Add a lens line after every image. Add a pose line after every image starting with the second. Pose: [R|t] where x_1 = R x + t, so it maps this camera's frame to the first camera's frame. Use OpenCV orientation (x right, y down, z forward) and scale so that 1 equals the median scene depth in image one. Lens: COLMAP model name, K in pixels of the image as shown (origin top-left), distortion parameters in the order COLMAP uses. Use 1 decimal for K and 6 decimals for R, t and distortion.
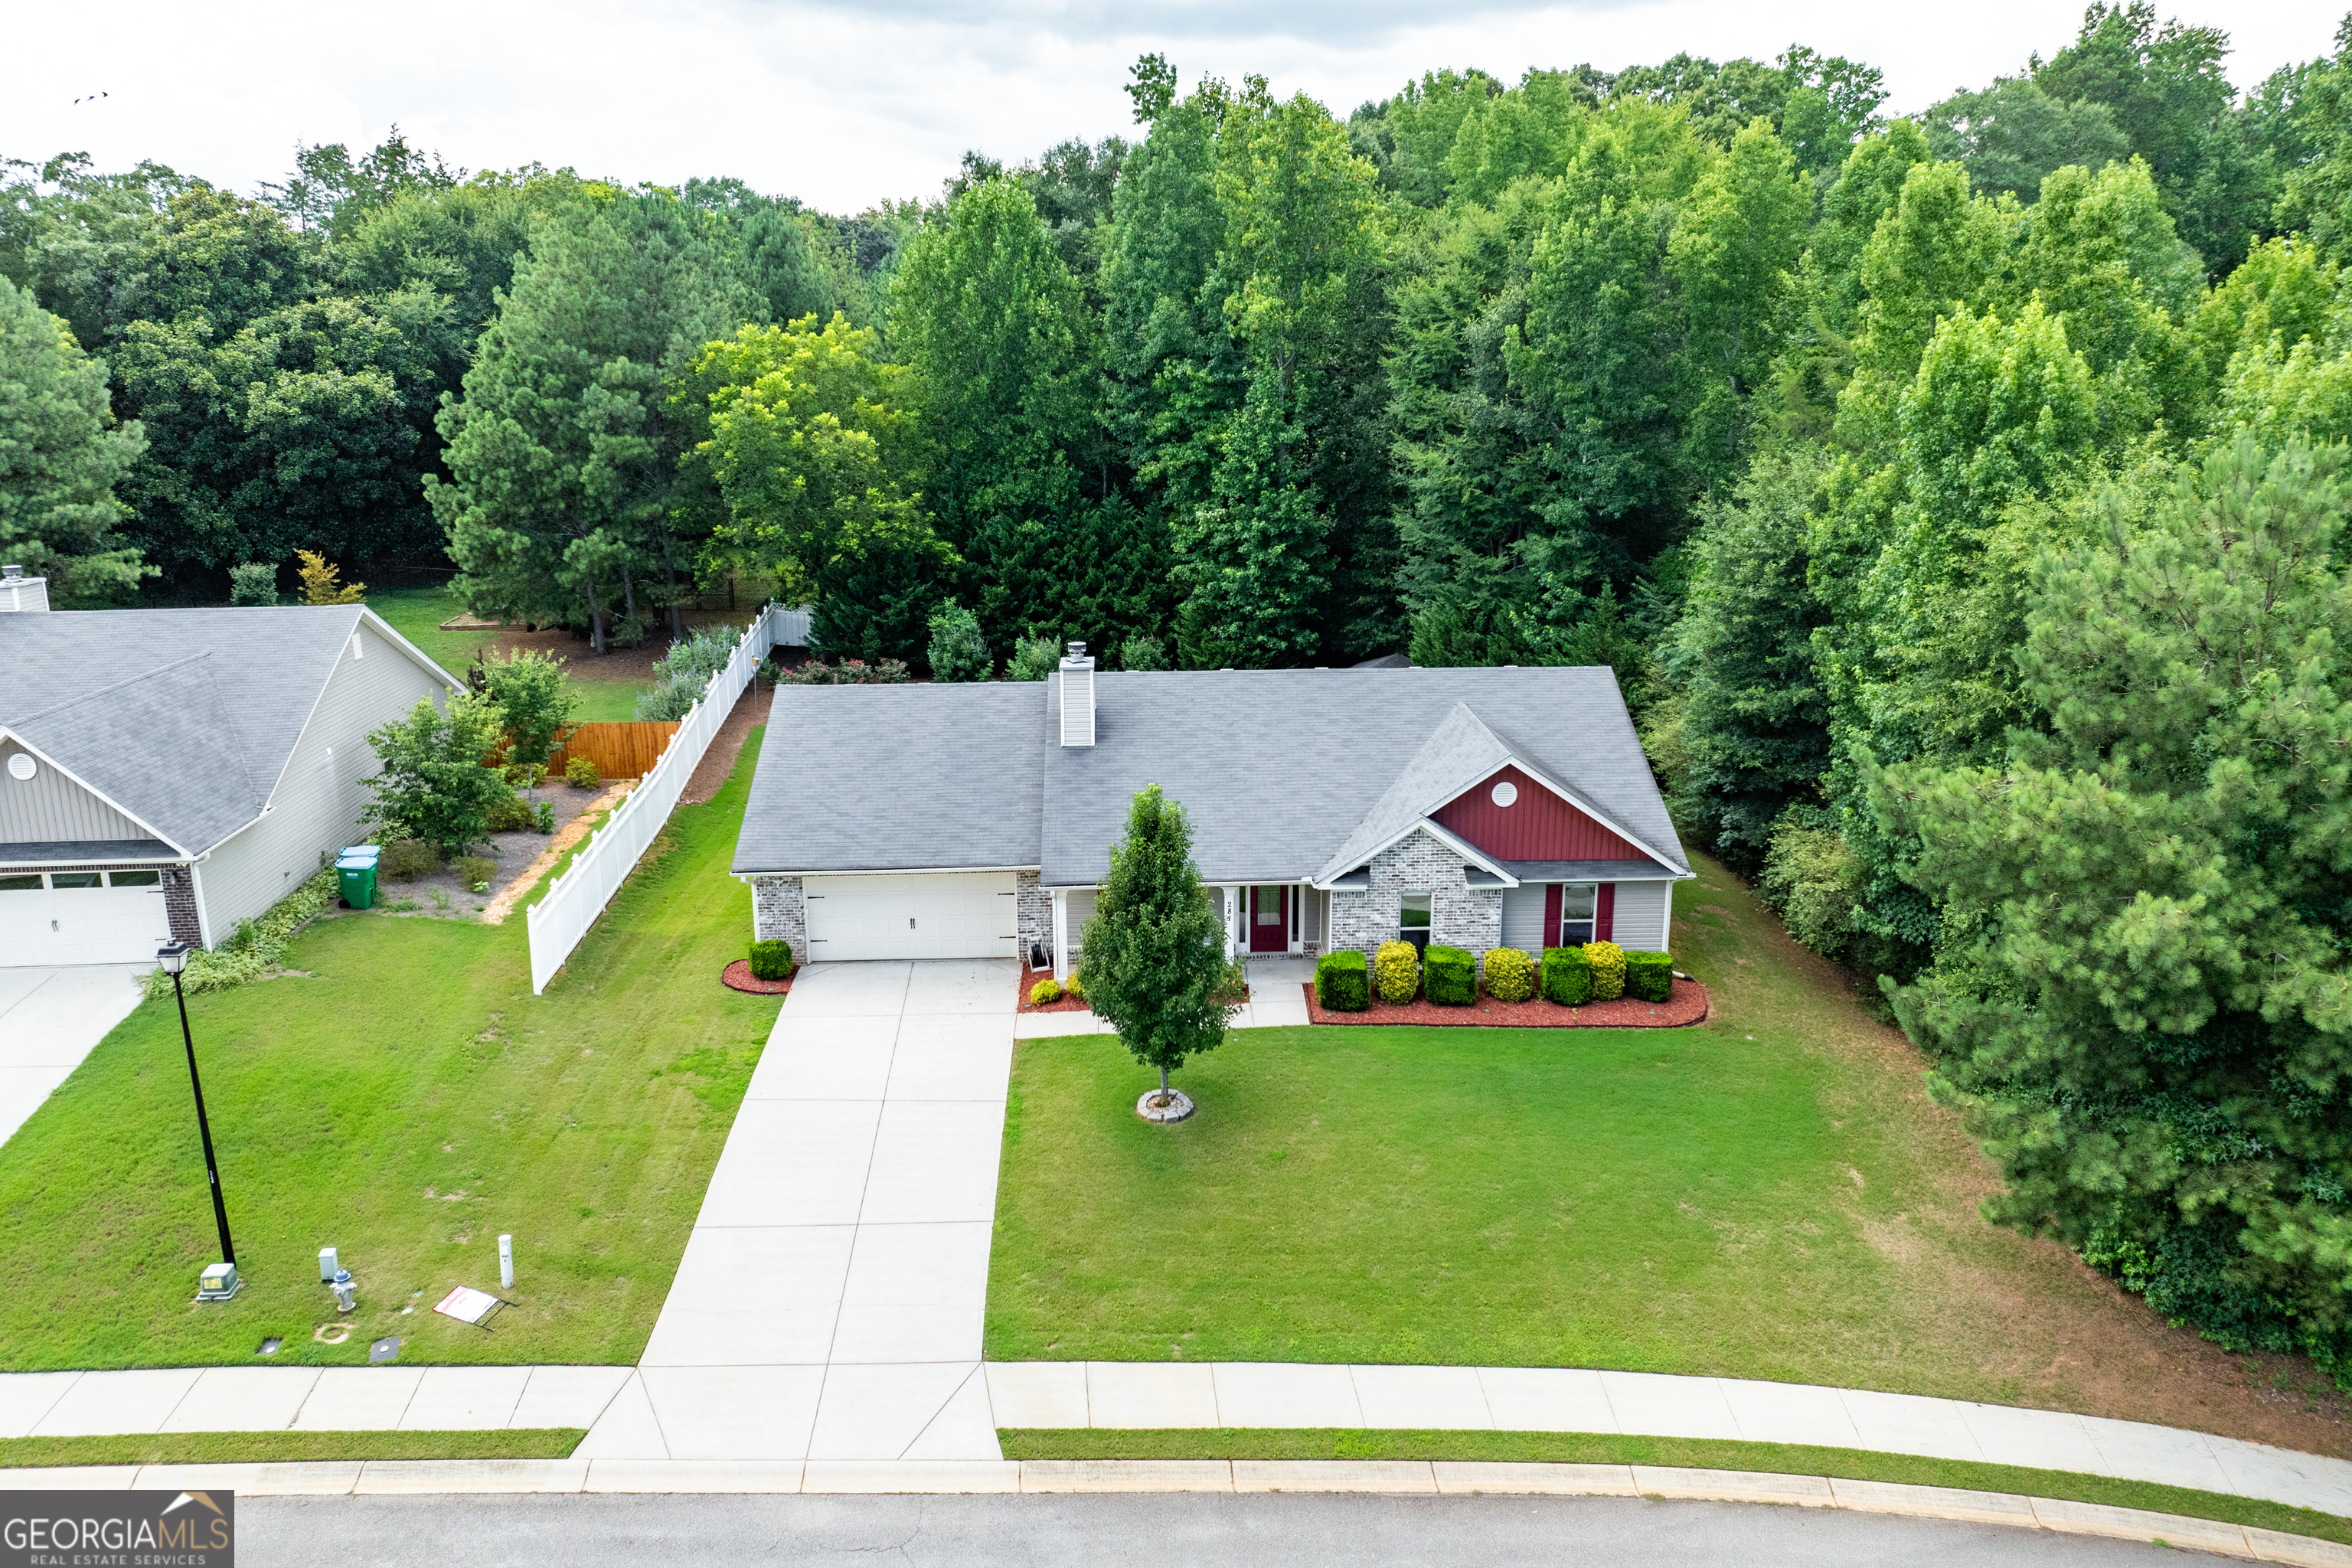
lens RADIAL K [[1604.6, 0, 1176.0], [0, 1604.6, 784.0], [0, 0, 1]] dist [-0.034020, 0.005042]
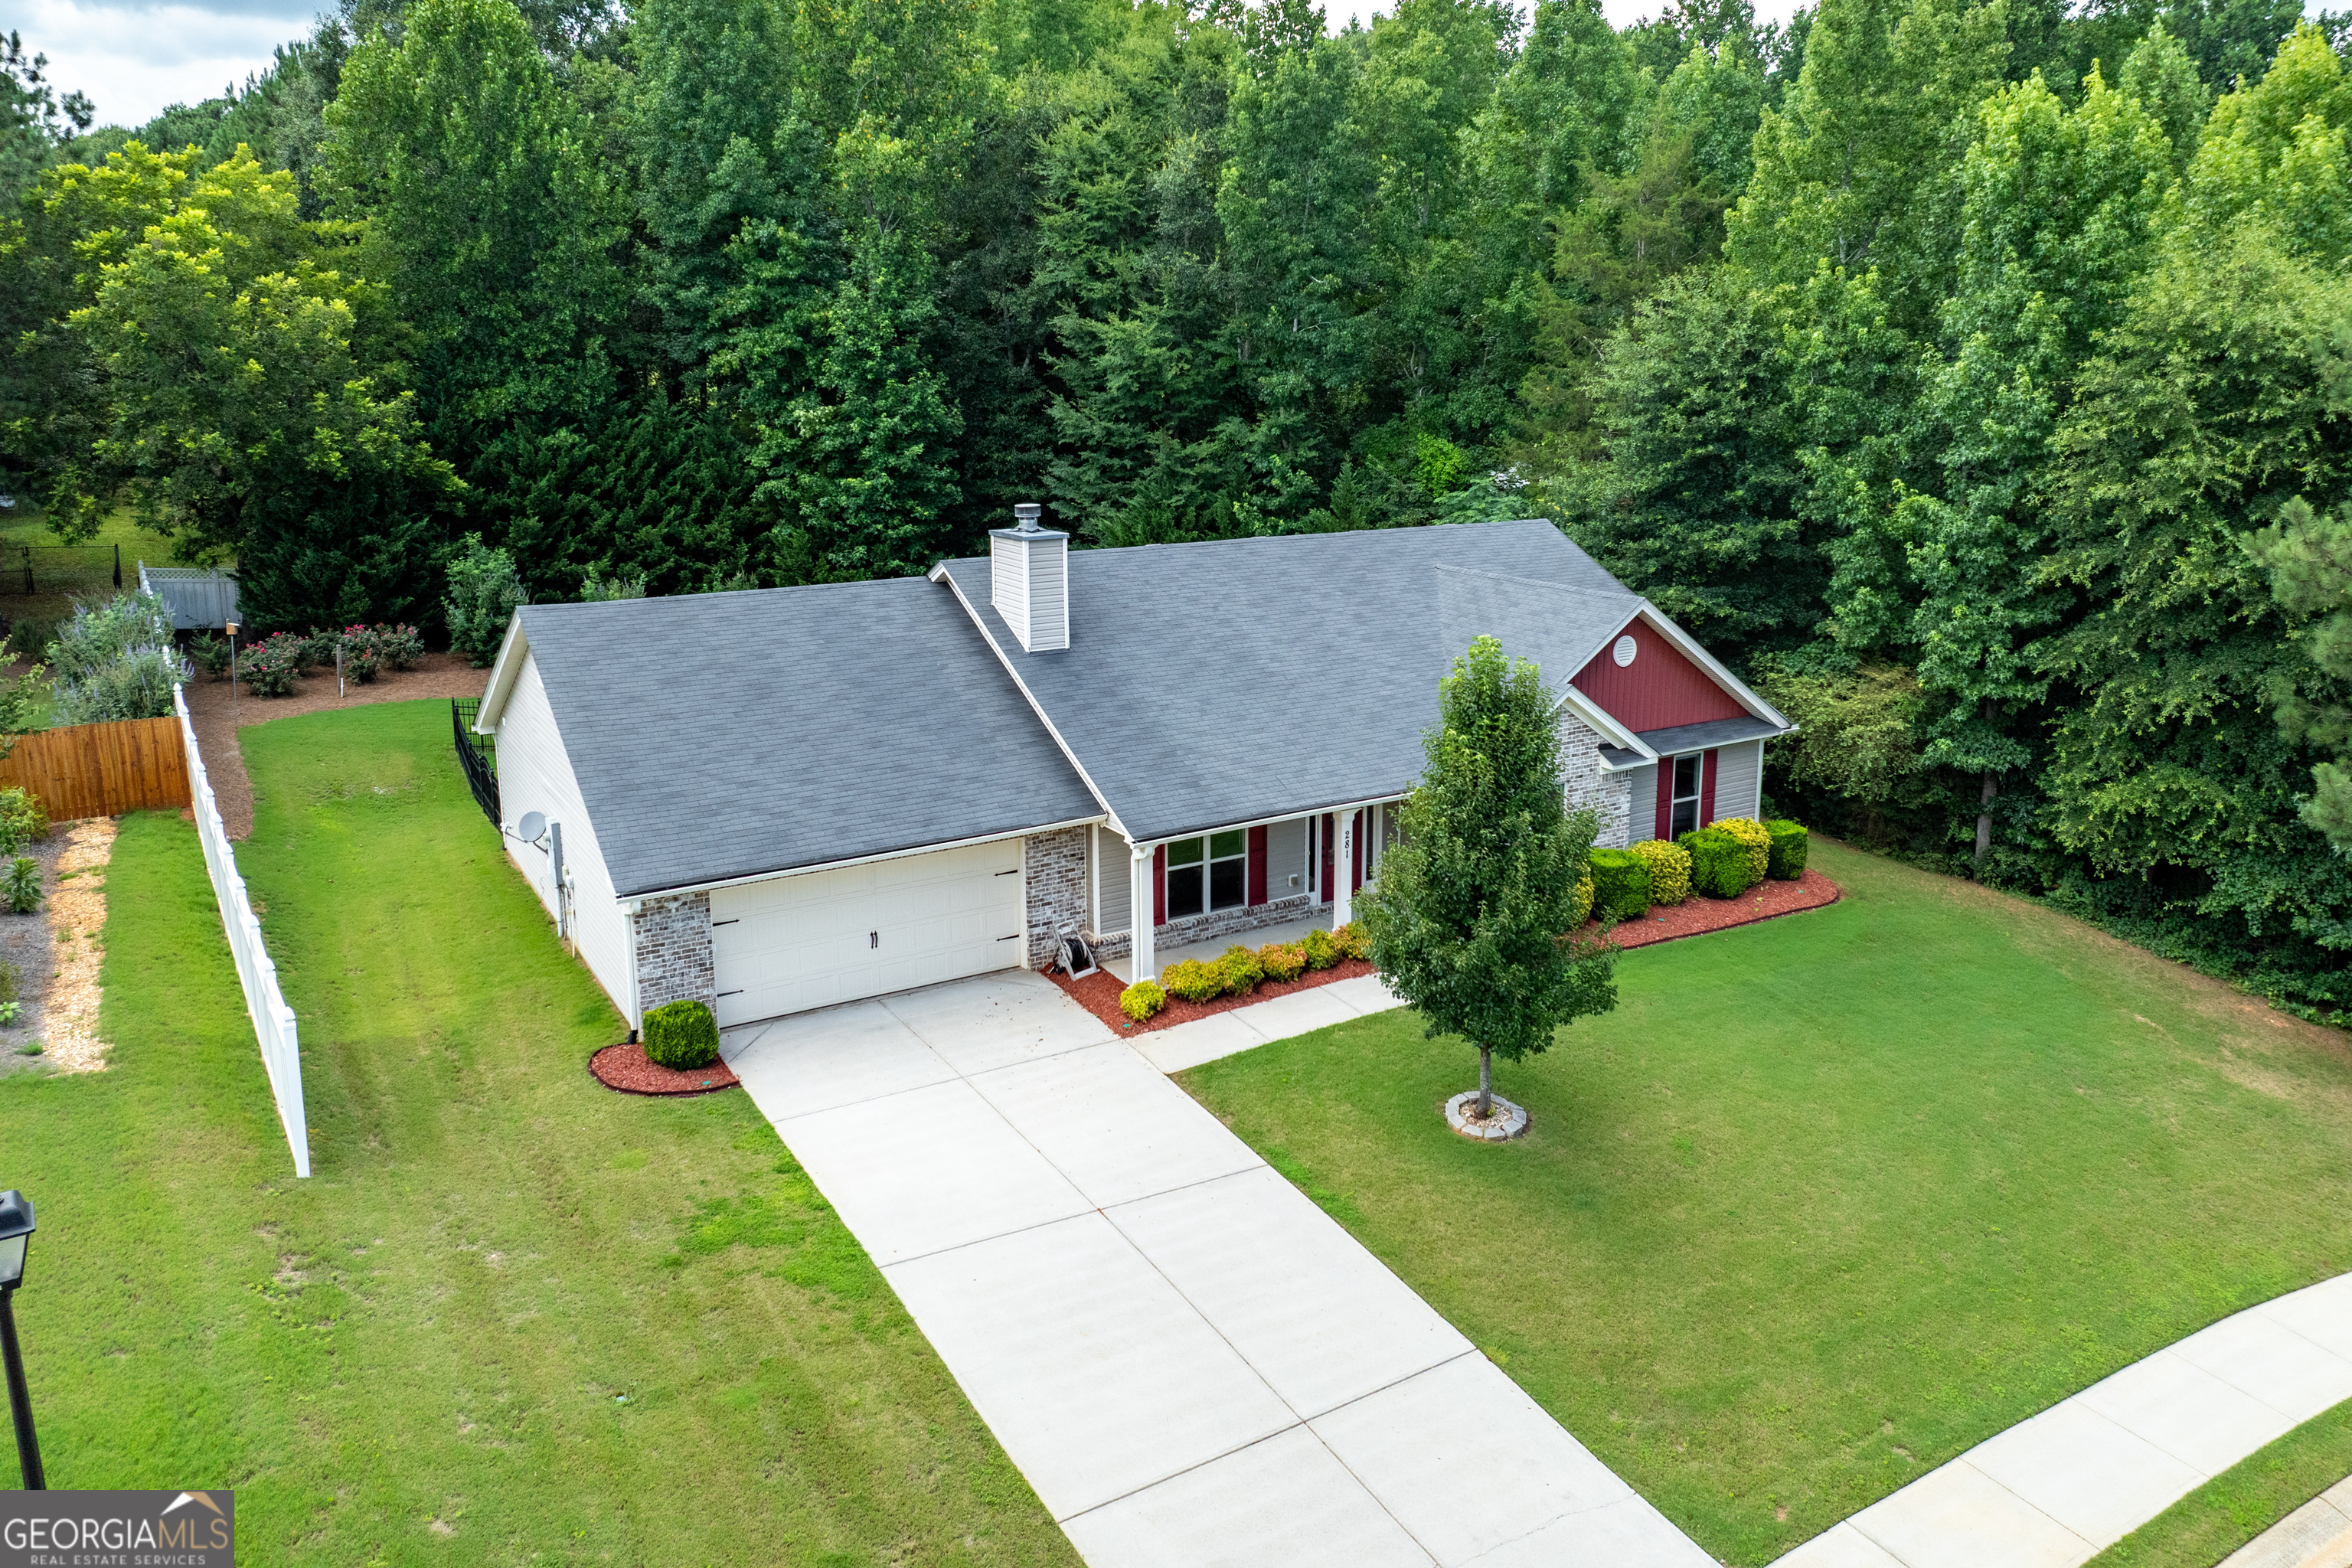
lens RADIAL K [[1642.2, 0, 1171.1], [0, 1642.2, 674.7], [0, 0, 1]] dist [-0.037456, -0.001434]
pose [[0.877715, -0.087958, 0.471042, -0.220358], [0.120273, 0.991979, -0.038877, 0.013115], [-0.463844, 0.090777, 0.881254, 0.219332]]
